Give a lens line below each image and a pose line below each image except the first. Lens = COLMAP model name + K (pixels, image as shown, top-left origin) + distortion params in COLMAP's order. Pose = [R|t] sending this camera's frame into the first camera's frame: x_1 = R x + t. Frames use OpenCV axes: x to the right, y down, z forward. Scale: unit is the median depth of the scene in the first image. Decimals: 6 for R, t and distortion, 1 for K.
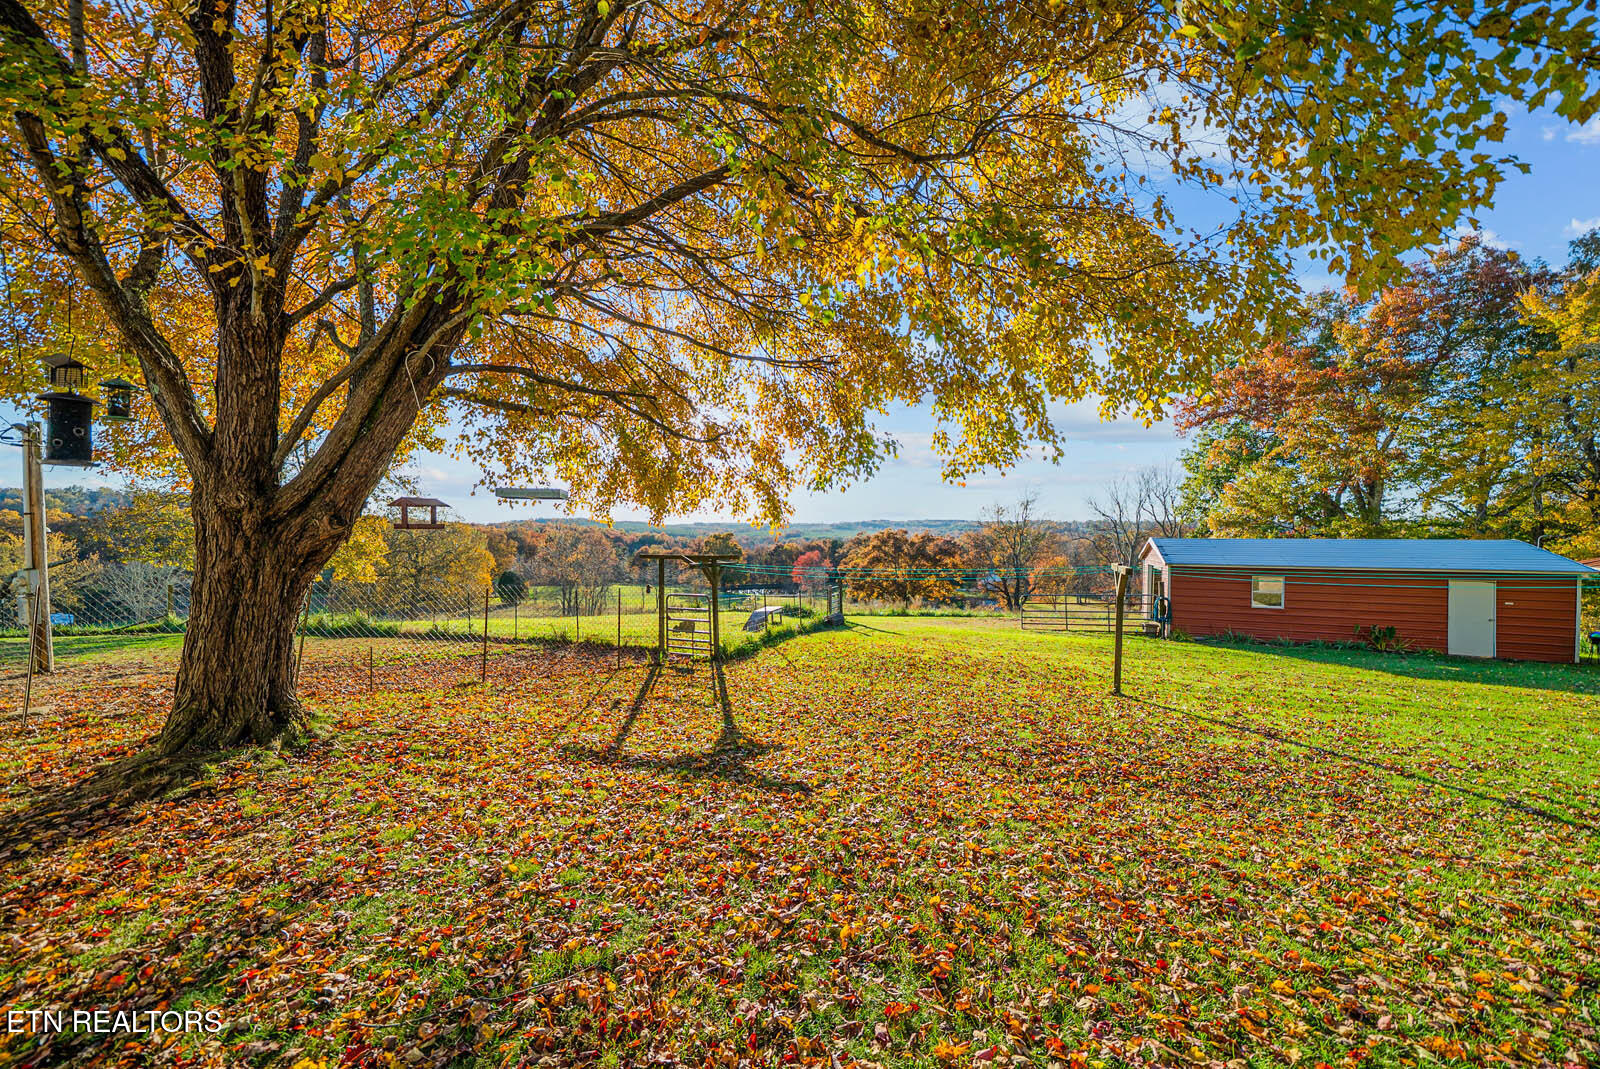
lens RADIAL K [[561.6, 0, 805.3], [0, 561.6, 530.0], [0, 0, 1]] dist [-0.000115, 0.000009]
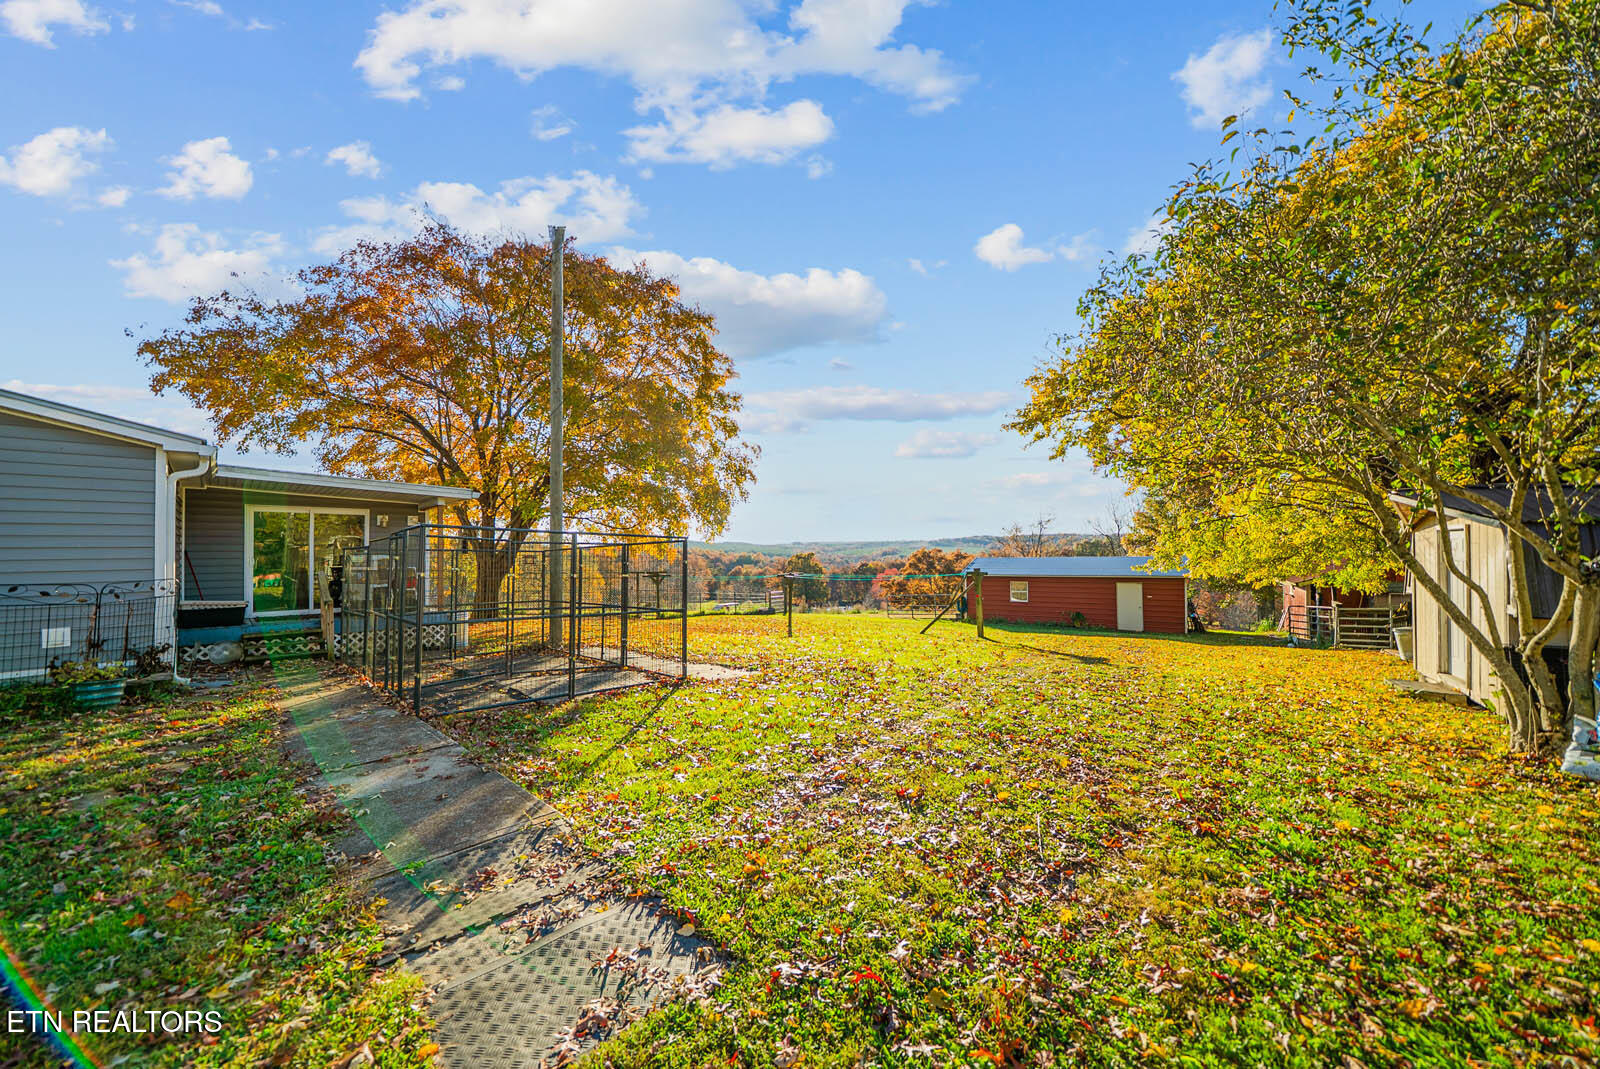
lens RADIAL K [[586.8, 0, 797.7], [0, 586.8, 540.7], [0, 0, 1]] dist [-0.000597, -0.000059]
pose [[0.975118, -0.021589, -0.220634, 0.640979], [0.018962, 0.999722, -0.014019, -0.021592], [0.220876, 0.009487, 0.975256, -0.802671]]
